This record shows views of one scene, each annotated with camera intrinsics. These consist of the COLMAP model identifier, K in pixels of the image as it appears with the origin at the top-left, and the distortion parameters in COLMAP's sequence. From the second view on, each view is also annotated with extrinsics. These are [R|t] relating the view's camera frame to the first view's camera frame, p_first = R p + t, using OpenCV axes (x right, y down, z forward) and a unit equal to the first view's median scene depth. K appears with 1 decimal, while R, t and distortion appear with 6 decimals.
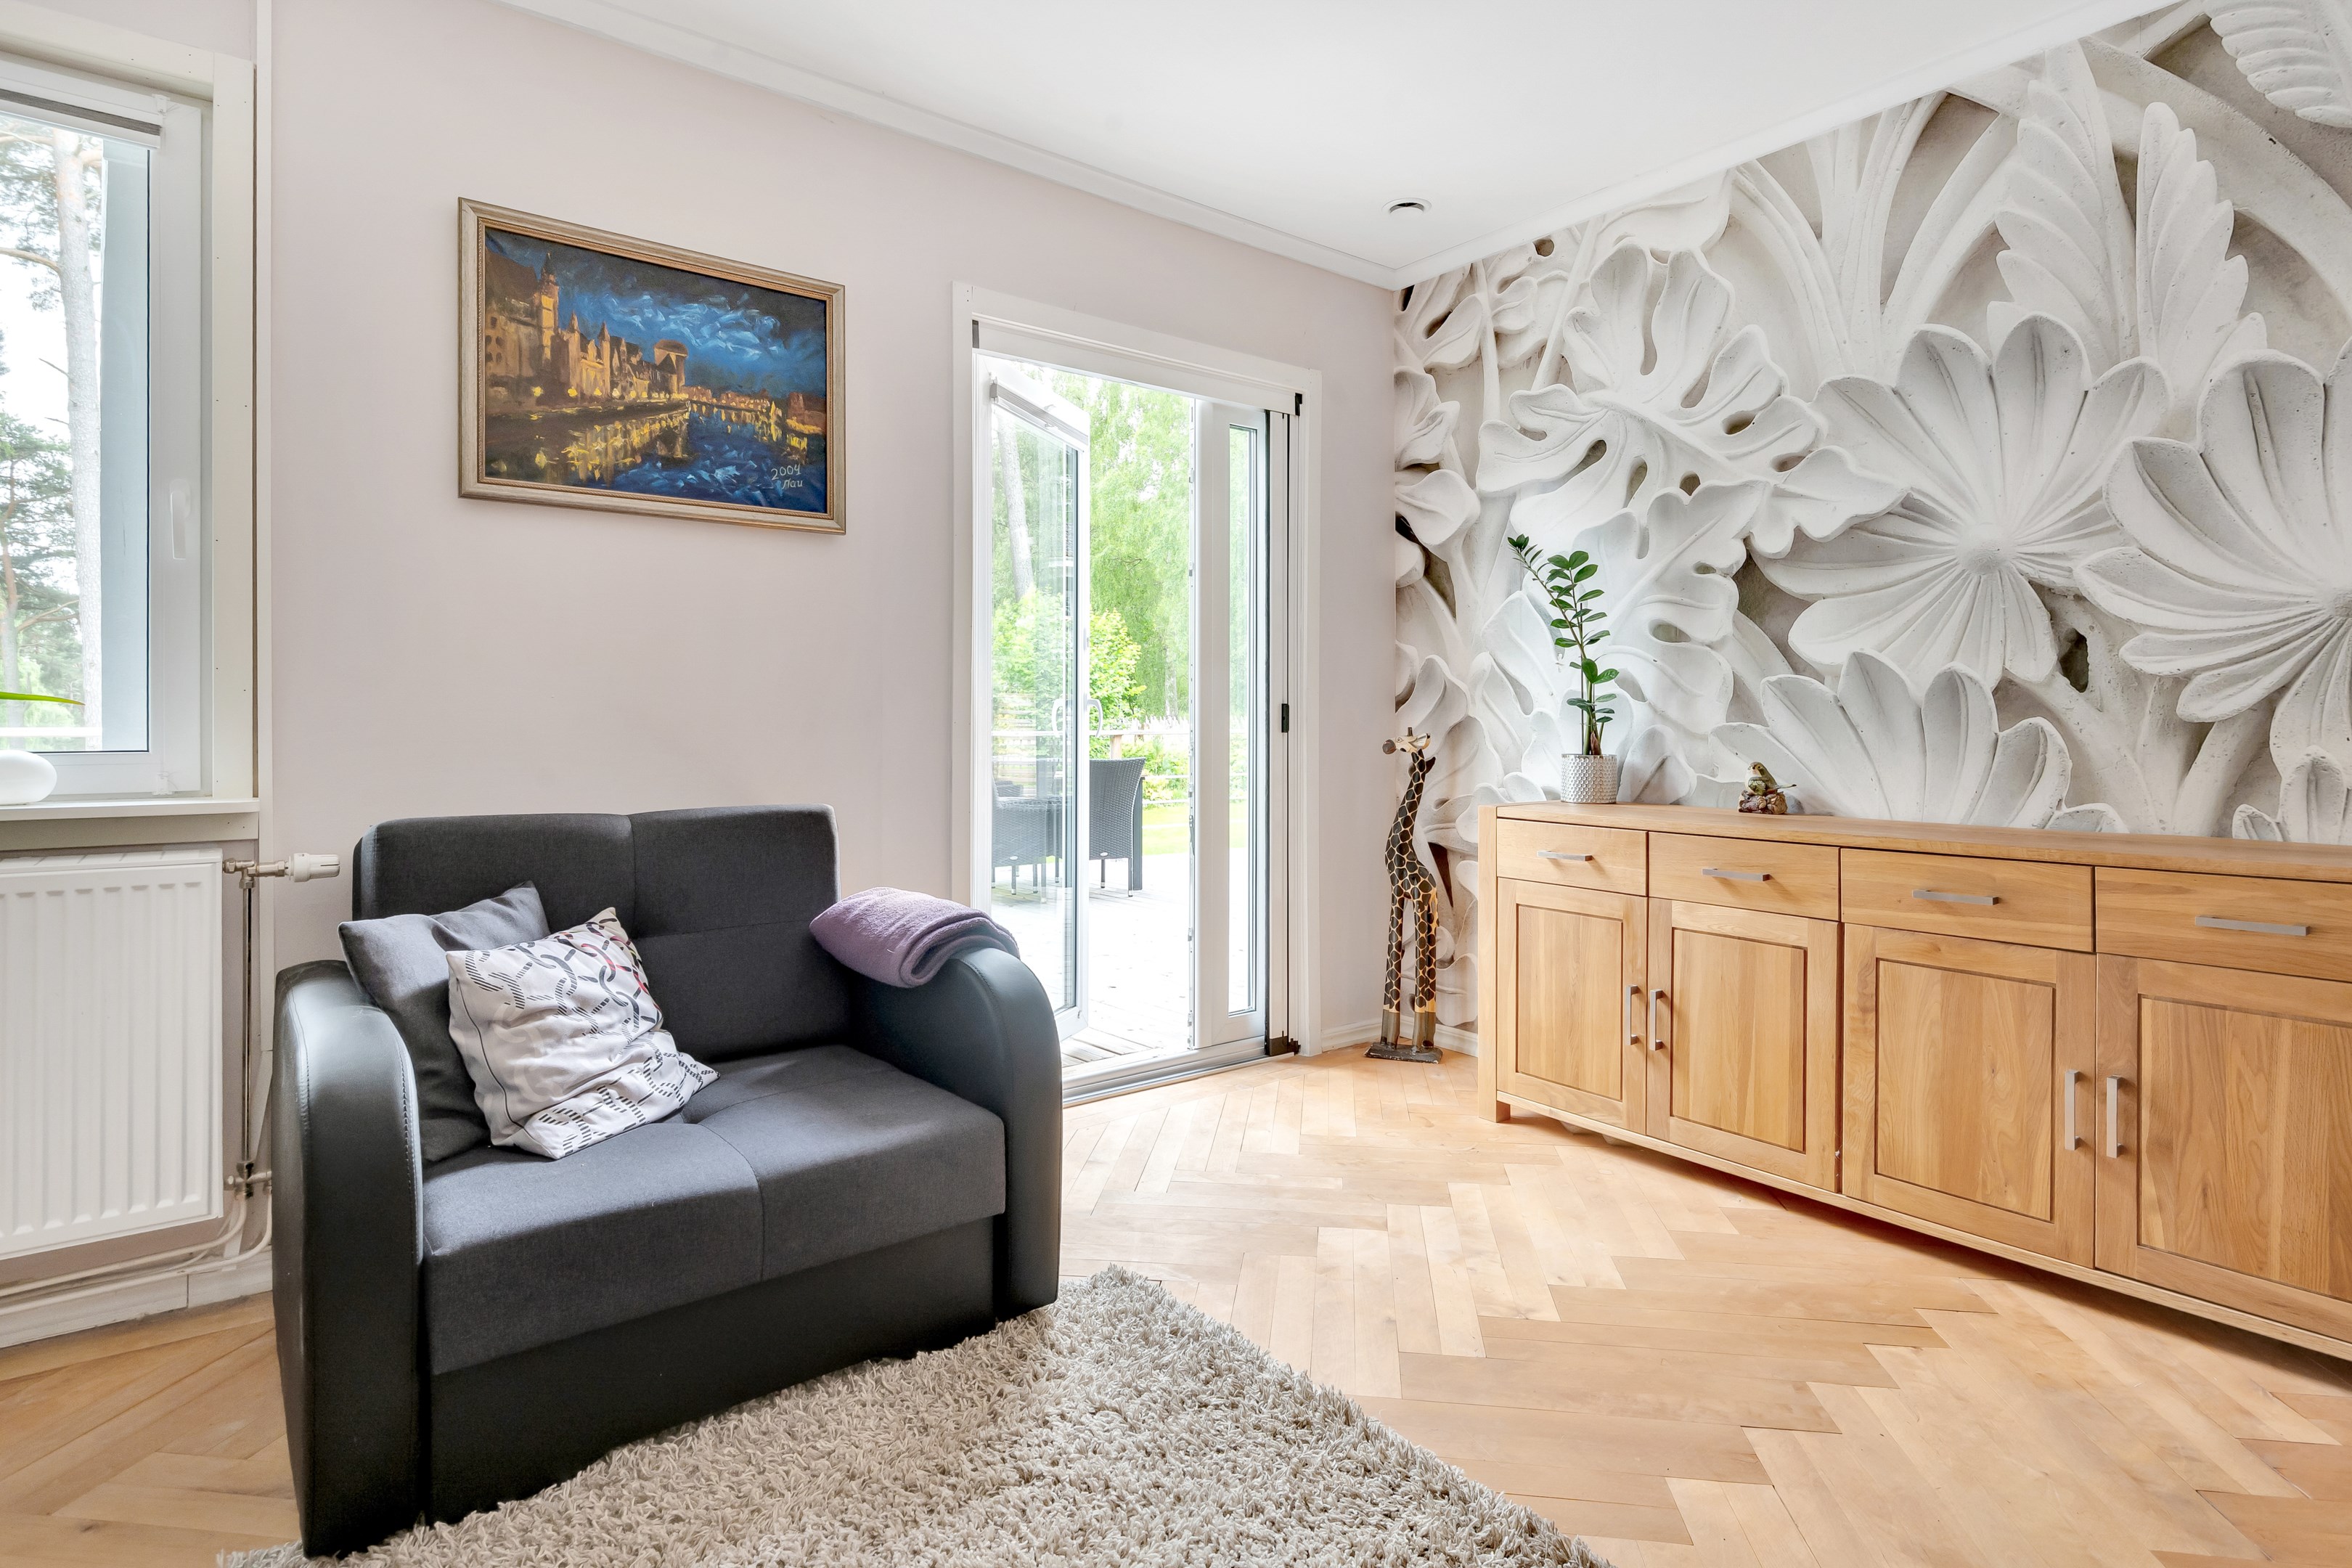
lens RADIAL K [[1212.8, 0, 1177.6], [0, 1212.8, 731.2], [0, 0, 1]] dist [-0.001632, -0.000448]
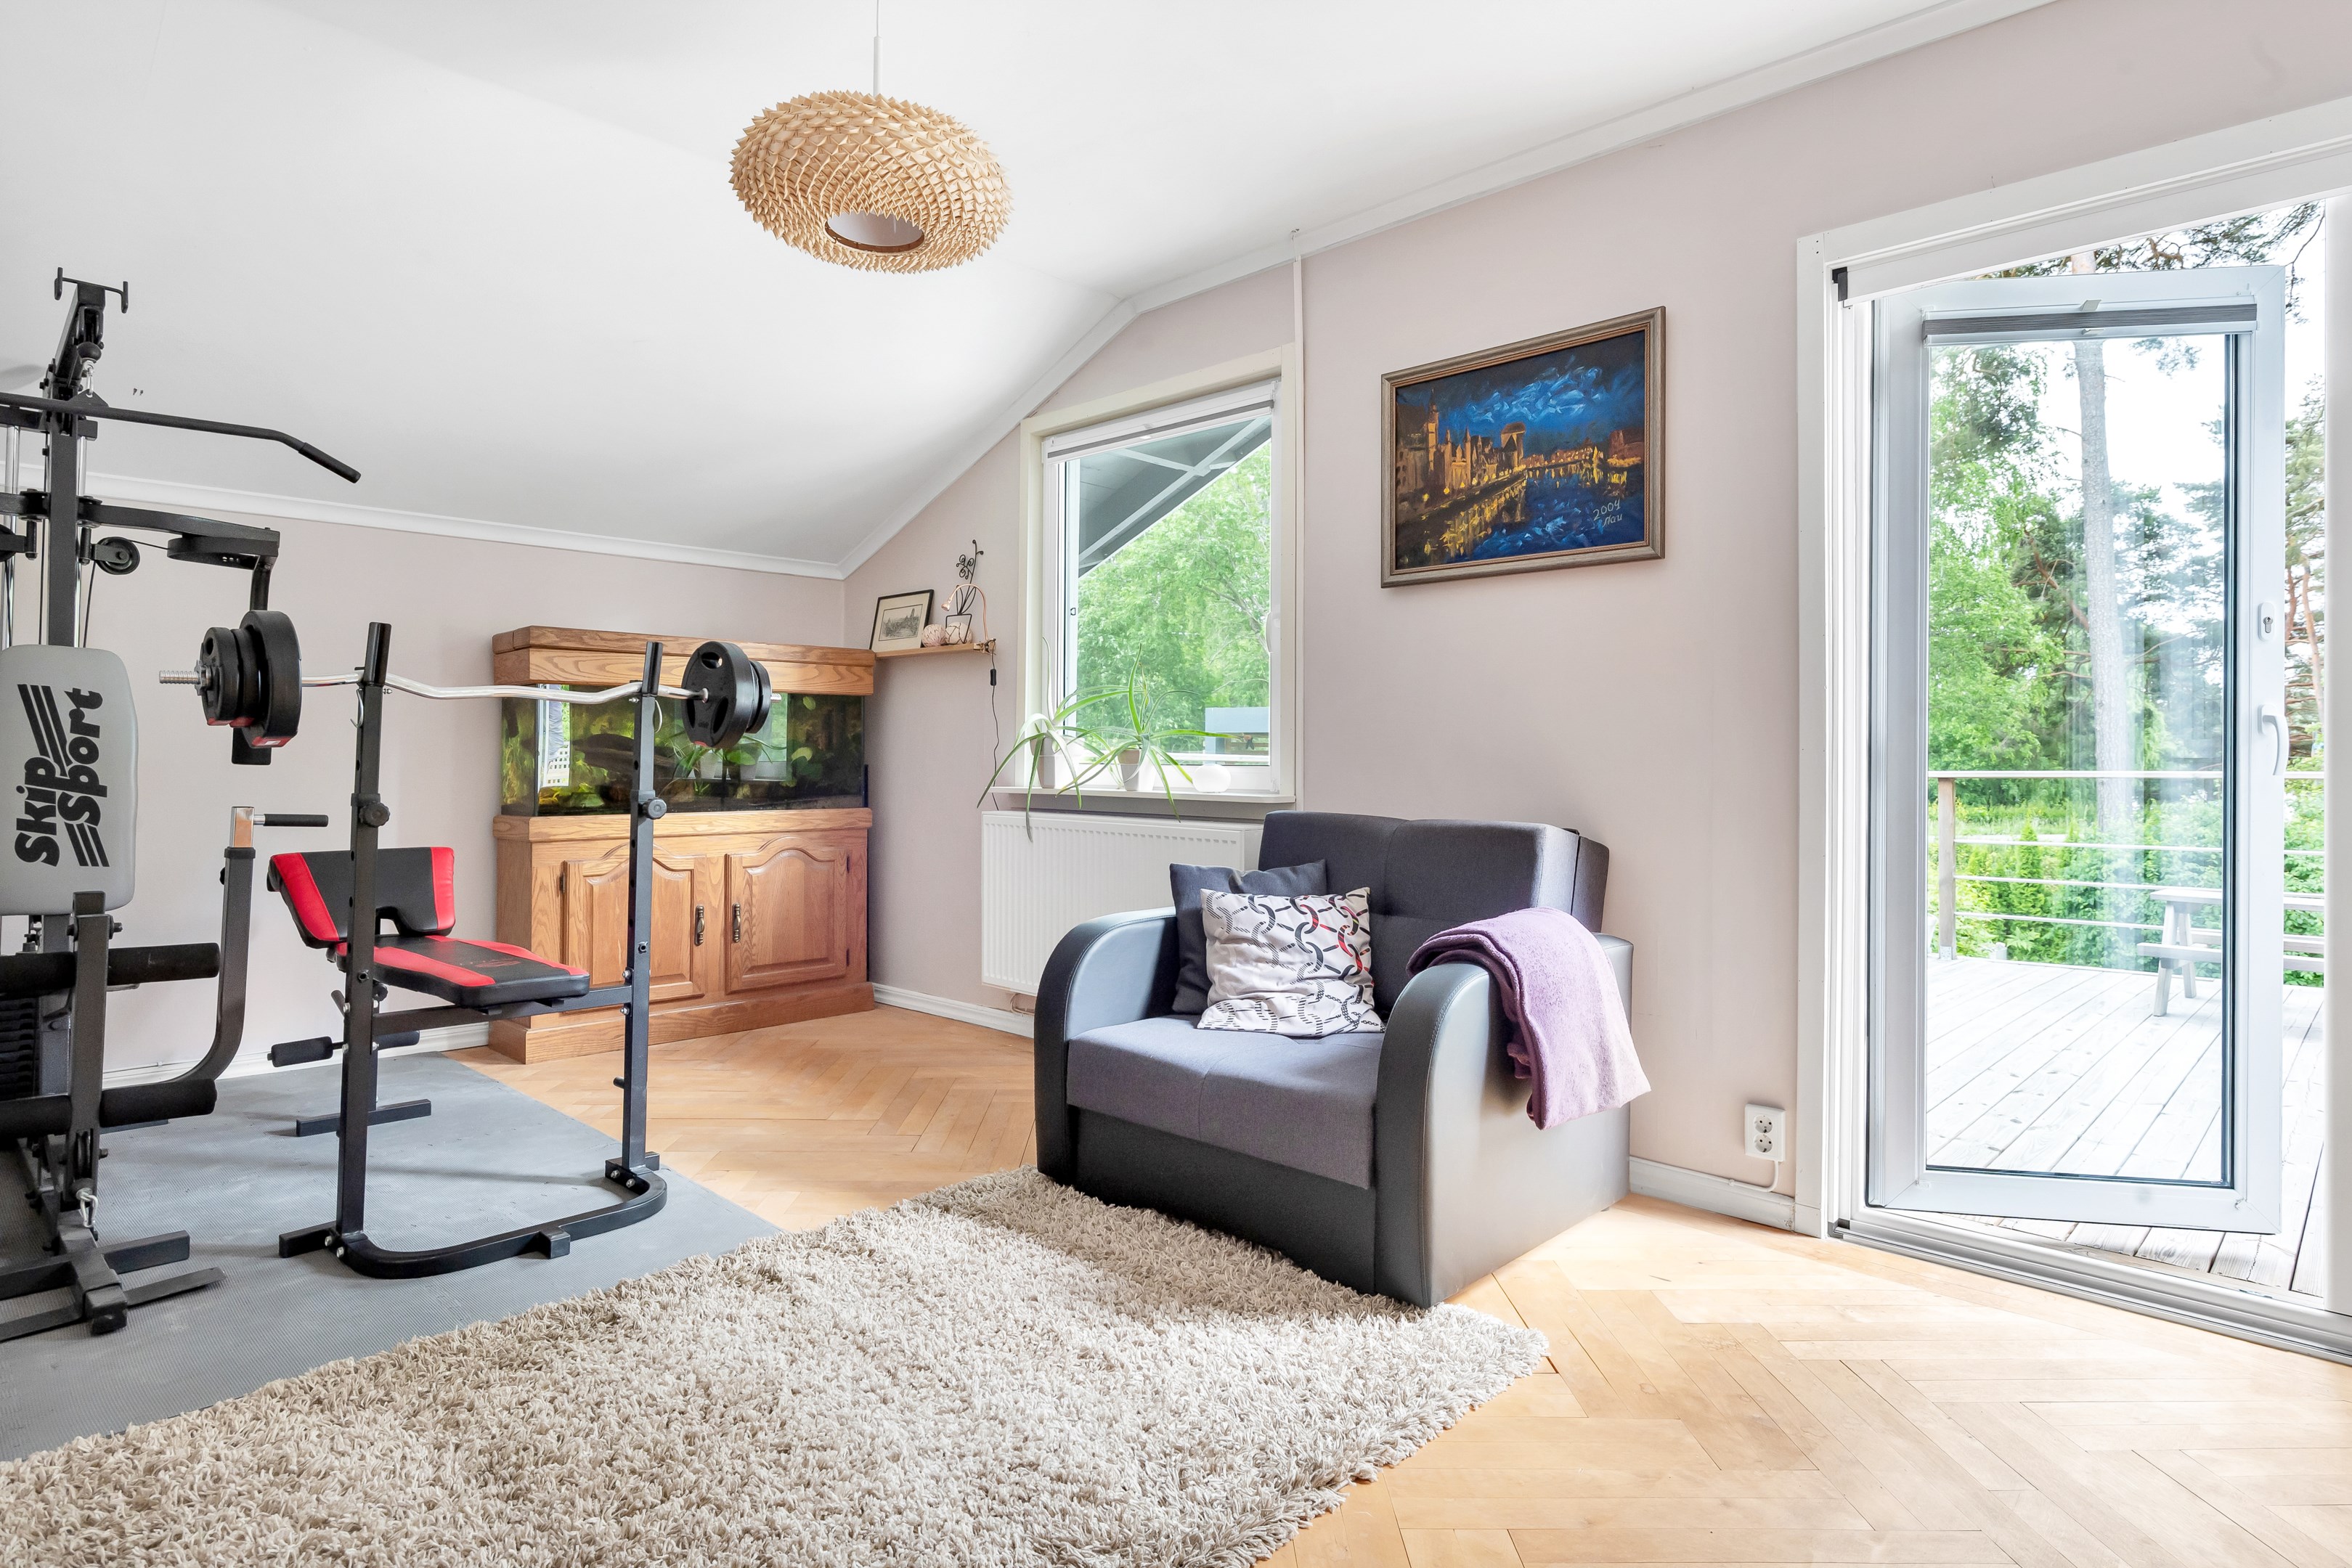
lens RADIAL K [[1282.3, 0, 1179.7], [0, 1282.3, 748.3], [0, 0, 1]] dist [0.000554, -0.002052]
pose [[0.141649, -0.005442, -0.989902, 0.790438], [-0.012773, 0.999892, -0.007325, 0.005389], [0.989834, 0.013682, 0.141564, 0.528558]]
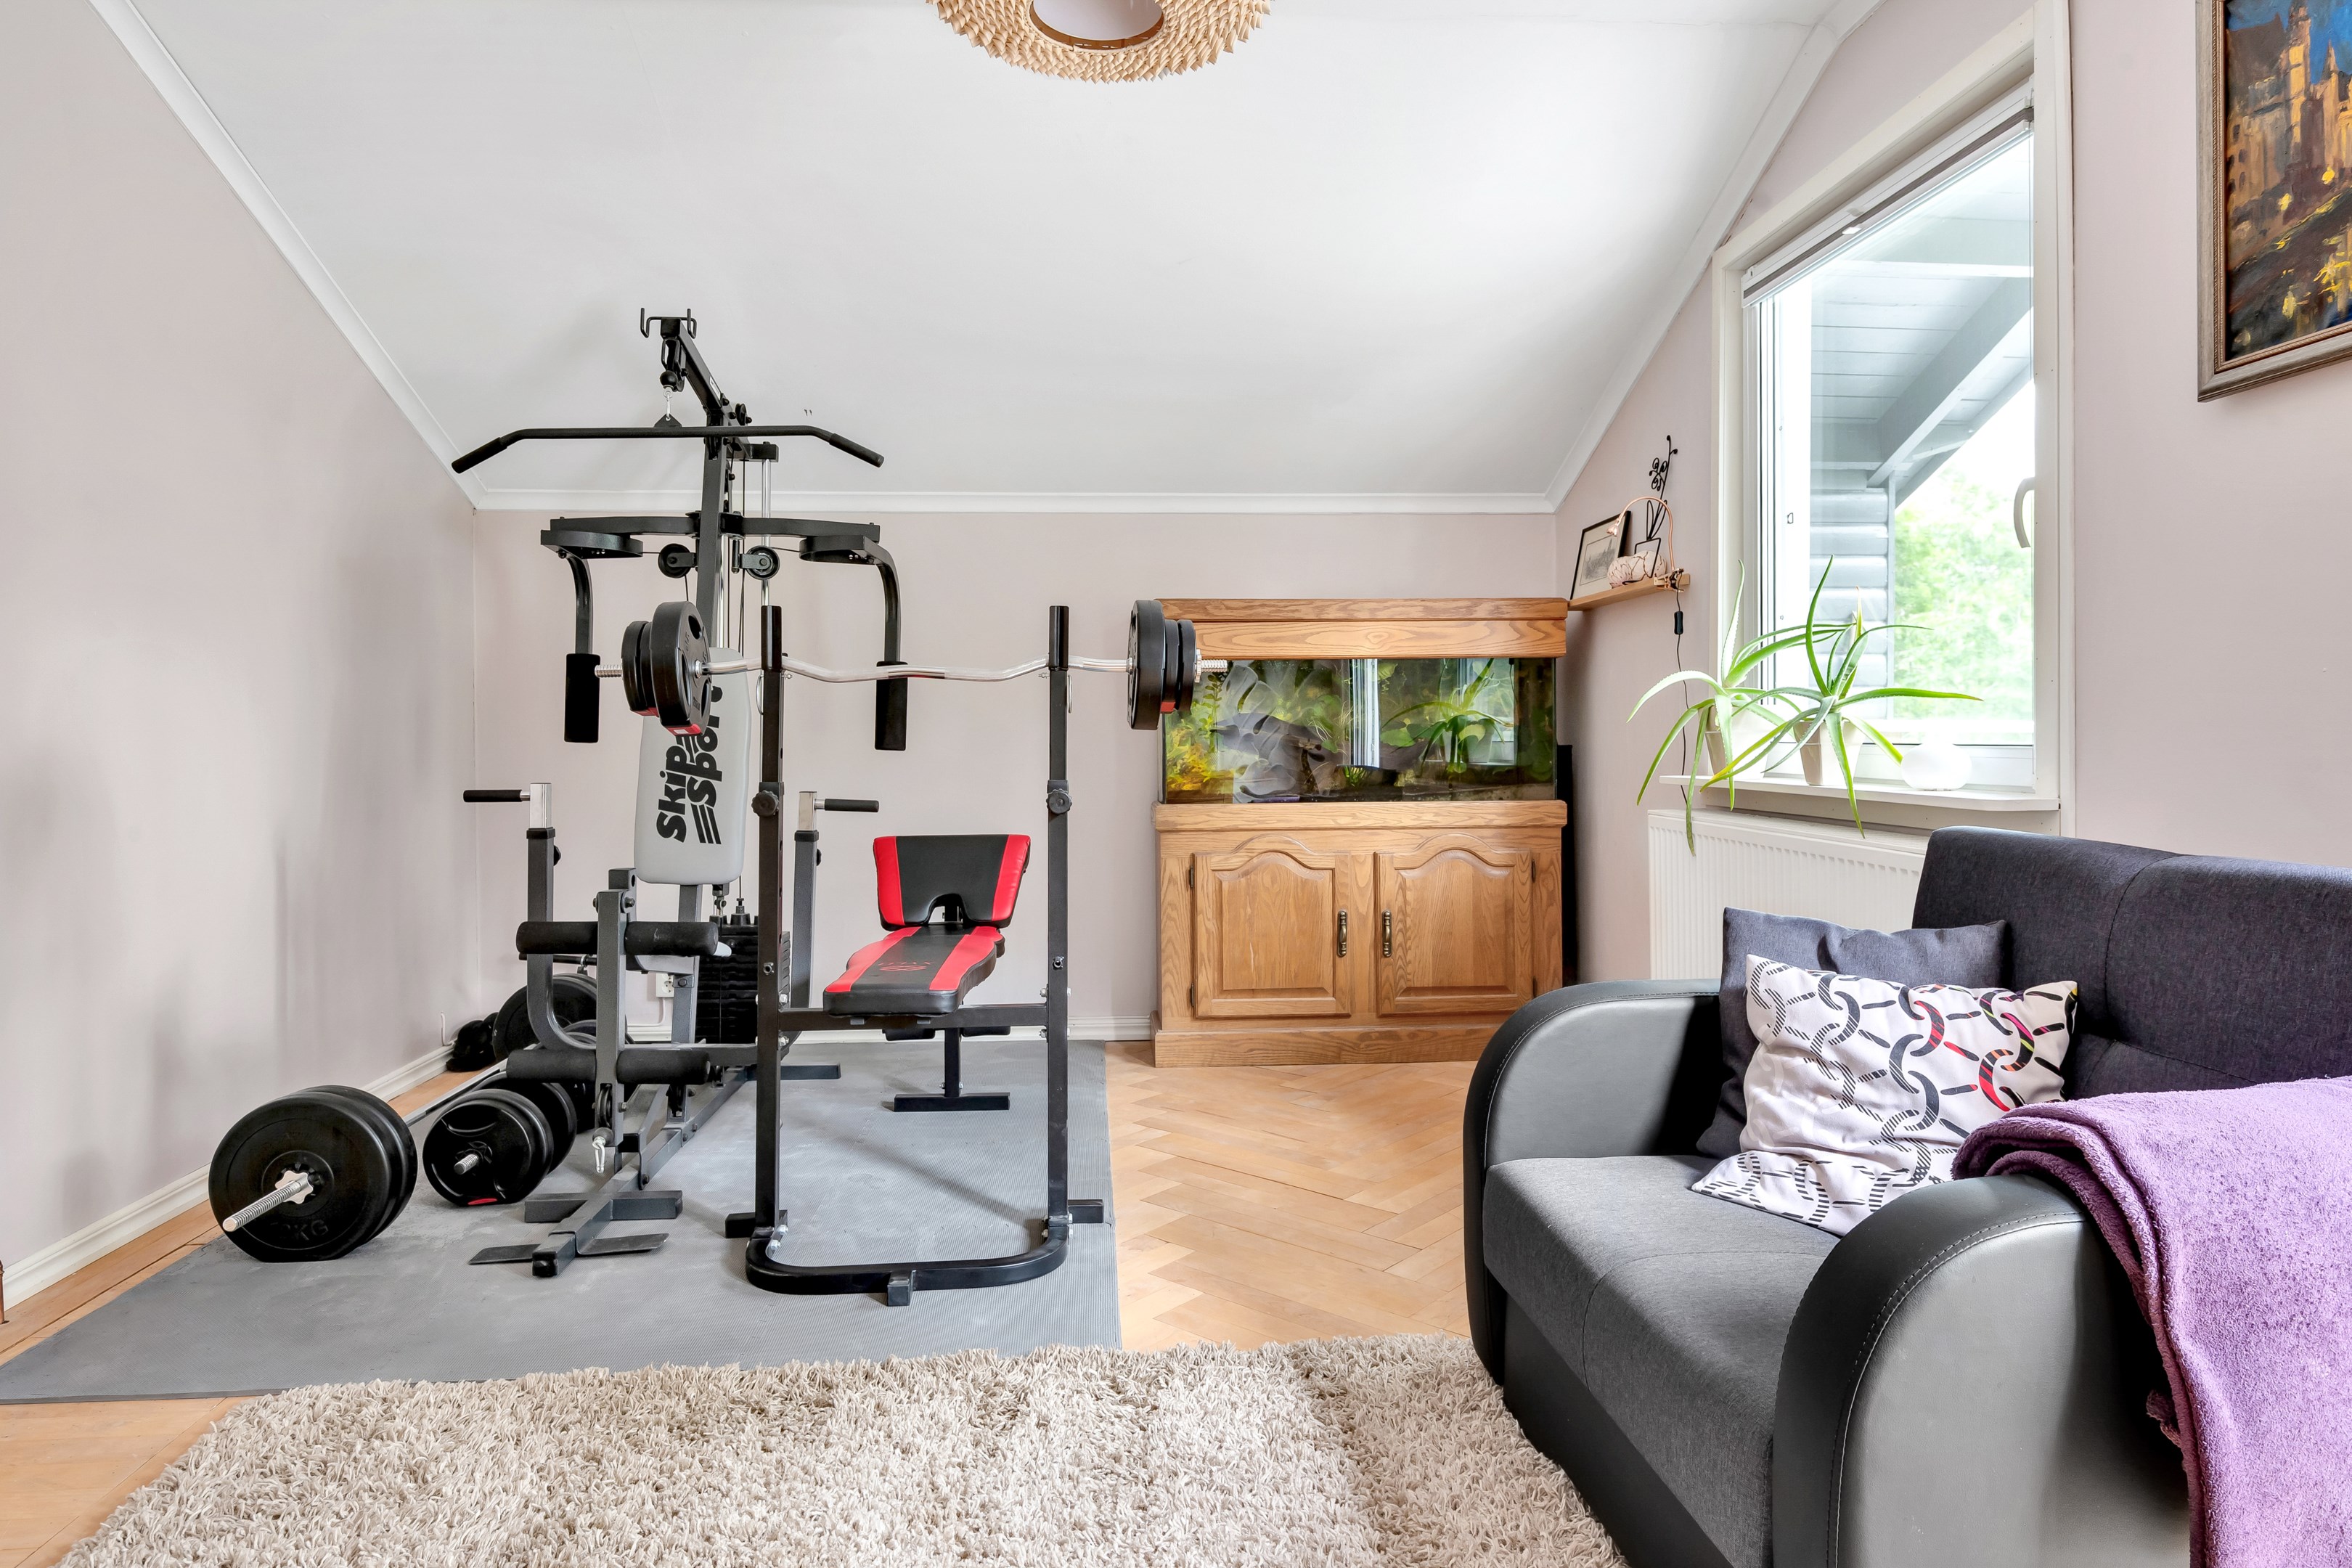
lens RADIAL K [[1409.7, 0, 1177.8], [0, 1409.7, 756.3], [0, 0, 1]] dist [0.000196, -0.002734]
pose [[-0.551957, 0.018193, -0.833674, 0.423264], [0.001859, 0.999786, 0.020587, 0.000057], [0.833870, 0.009813, -0.551873, 0.901095]]
